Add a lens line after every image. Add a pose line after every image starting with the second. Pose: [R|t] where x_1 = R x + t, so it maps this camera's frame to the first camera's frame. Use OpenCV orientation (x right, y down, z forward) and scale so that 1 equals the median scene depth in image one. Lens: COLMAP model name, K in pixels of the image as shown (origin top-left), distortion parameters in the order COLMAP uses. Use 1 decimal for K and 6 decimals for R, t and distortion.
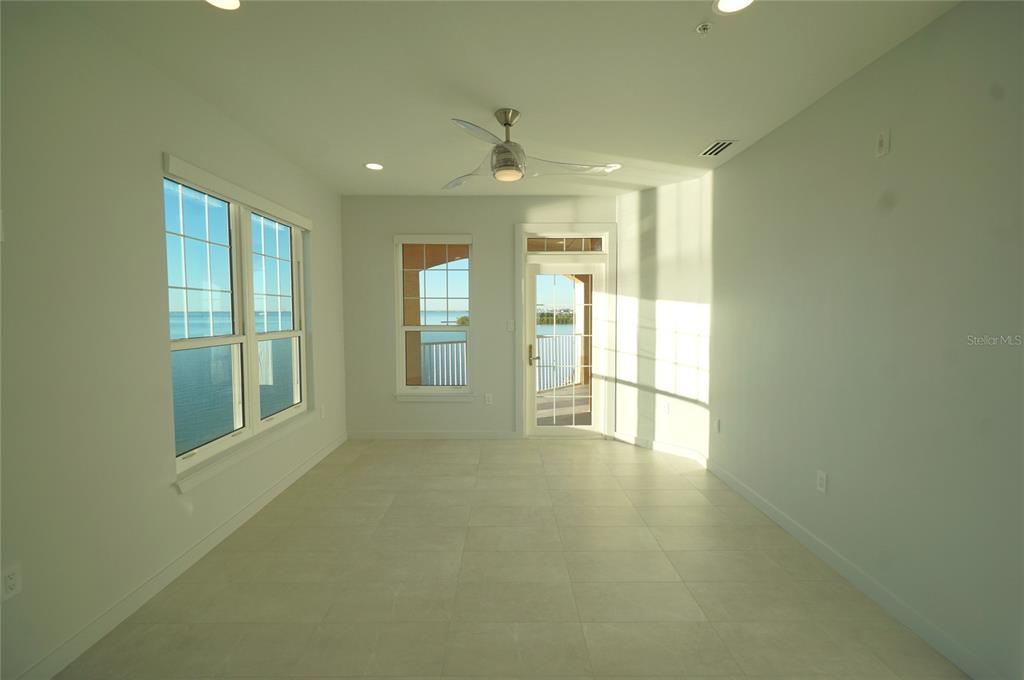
lens RADIAL K [[447.0, 0, 512.0], [0, 447.0, 340.0], [0, 0, 1]] dist [0.002772, 0.000502]
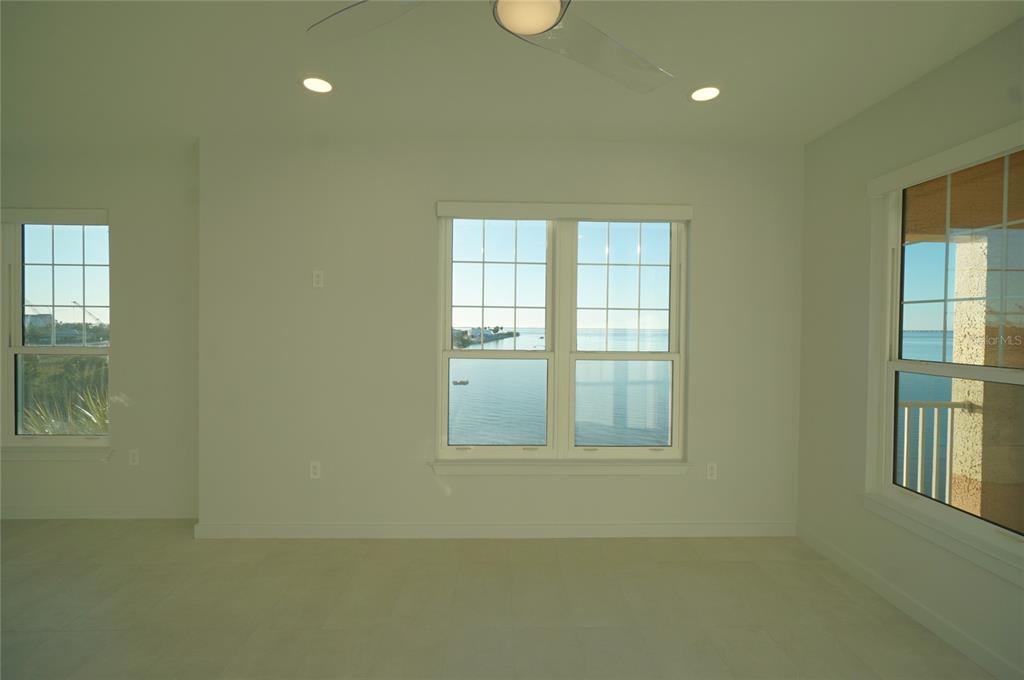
lens RADIAL K [[447.0, 0, 512.0], [0, 447.0, 340.0], [0, 0, 1]] dist [0.002772, 0.000502]
pose [[0.012400, 0.036441, -0.999259, 0.342203], [-0.078351, 0.996299, 0.035361, -0.059806], [0.996849, 0.077854, 0.015209, 0.837416]]
